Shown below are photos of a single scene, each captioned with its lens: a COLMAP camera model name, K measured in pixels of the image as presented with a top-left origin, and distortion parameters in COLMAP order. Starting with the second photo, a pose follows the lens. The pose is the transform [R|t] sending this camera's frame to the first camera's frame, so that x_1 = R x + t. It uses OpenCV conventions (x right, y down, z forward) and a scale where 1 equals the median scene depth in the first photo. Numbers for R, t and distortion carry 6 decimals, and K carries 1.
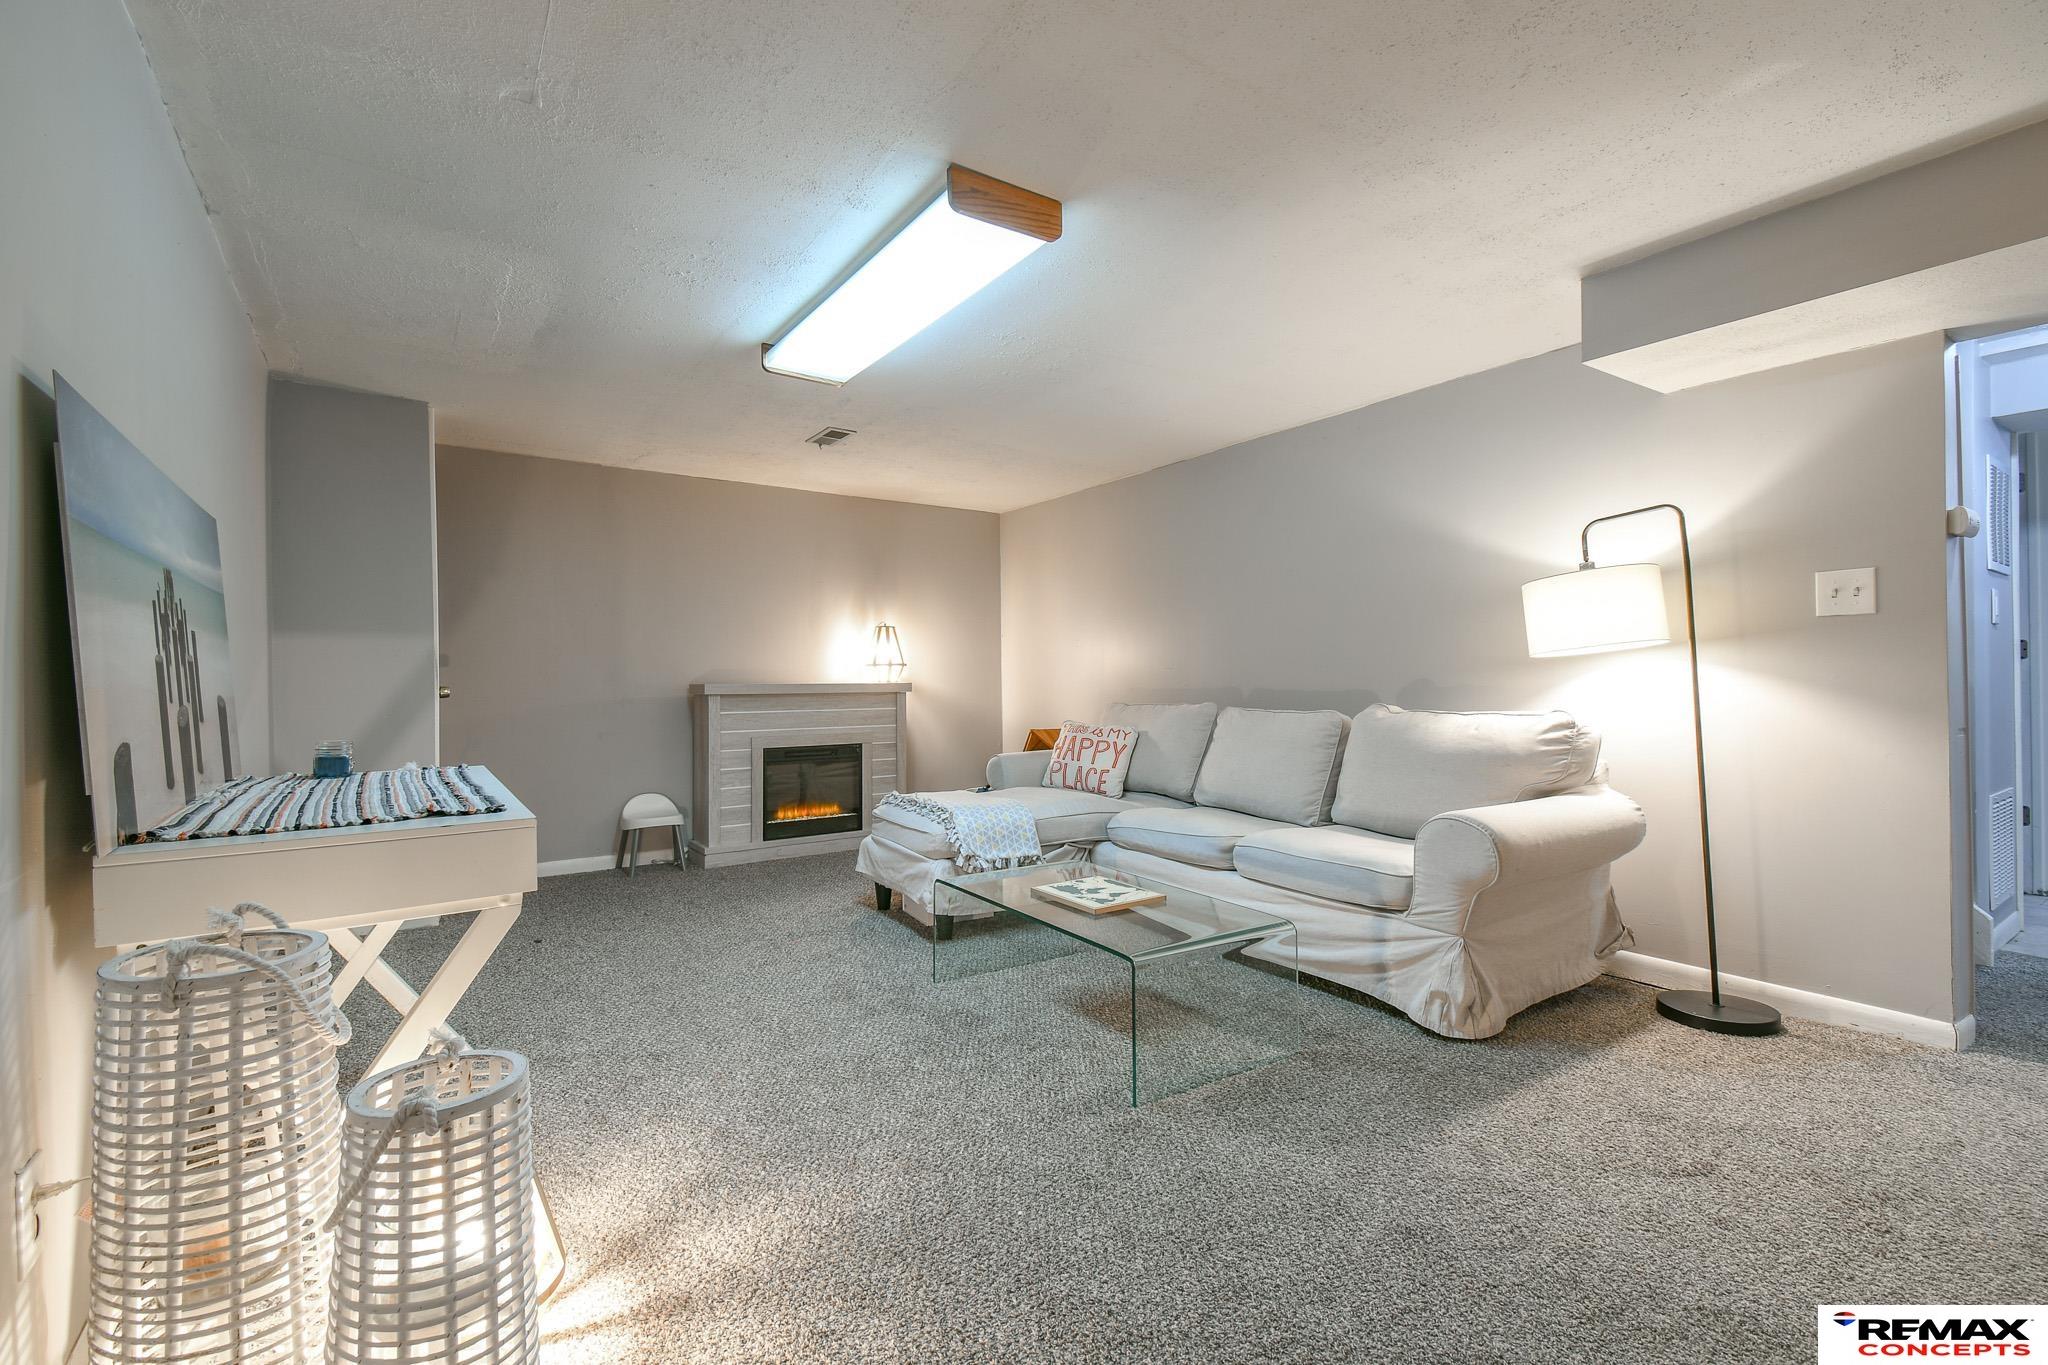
lens RADIAL K [[891.0, 0, 1021.6], [0, 891.0, 682.0], [0, 0, 1]] dist [0.039313, -0.021803]
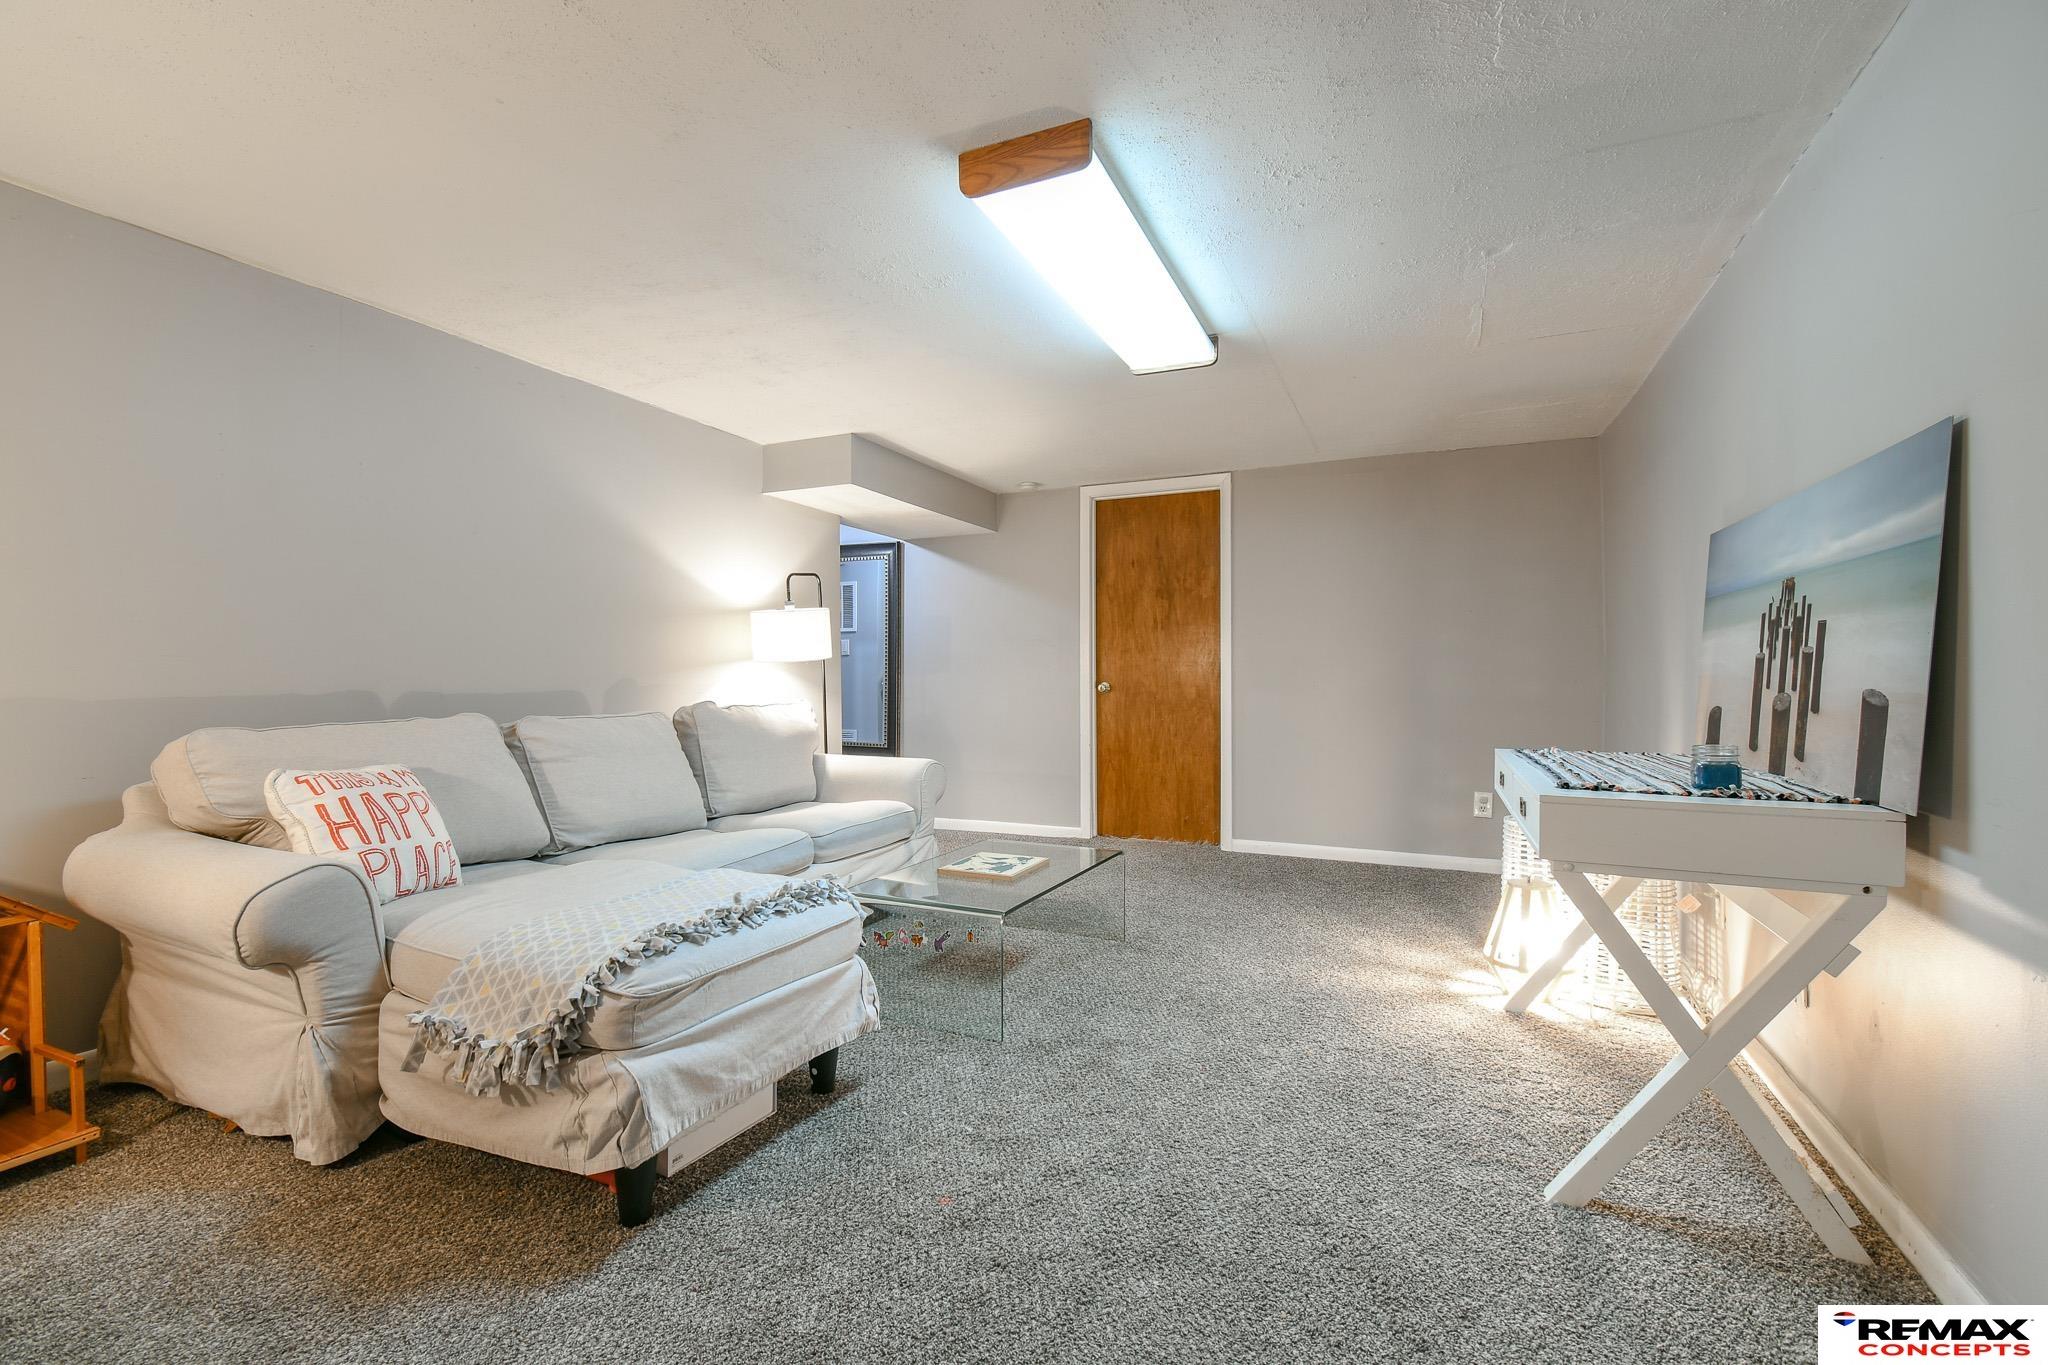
lens RADIAL K [[891.0, 0, 1021.6], [0, 891.0, 682.0], [0, 0, 1]] dist [0.039313, -0.021803]
pose [[-0.518106, 0.001503, 0.855315, -1.324105], [0.007671, 0.999966, 0.002889, 0.000913], [-0.855282, 0.008058, -0.518100, 2.289668]]
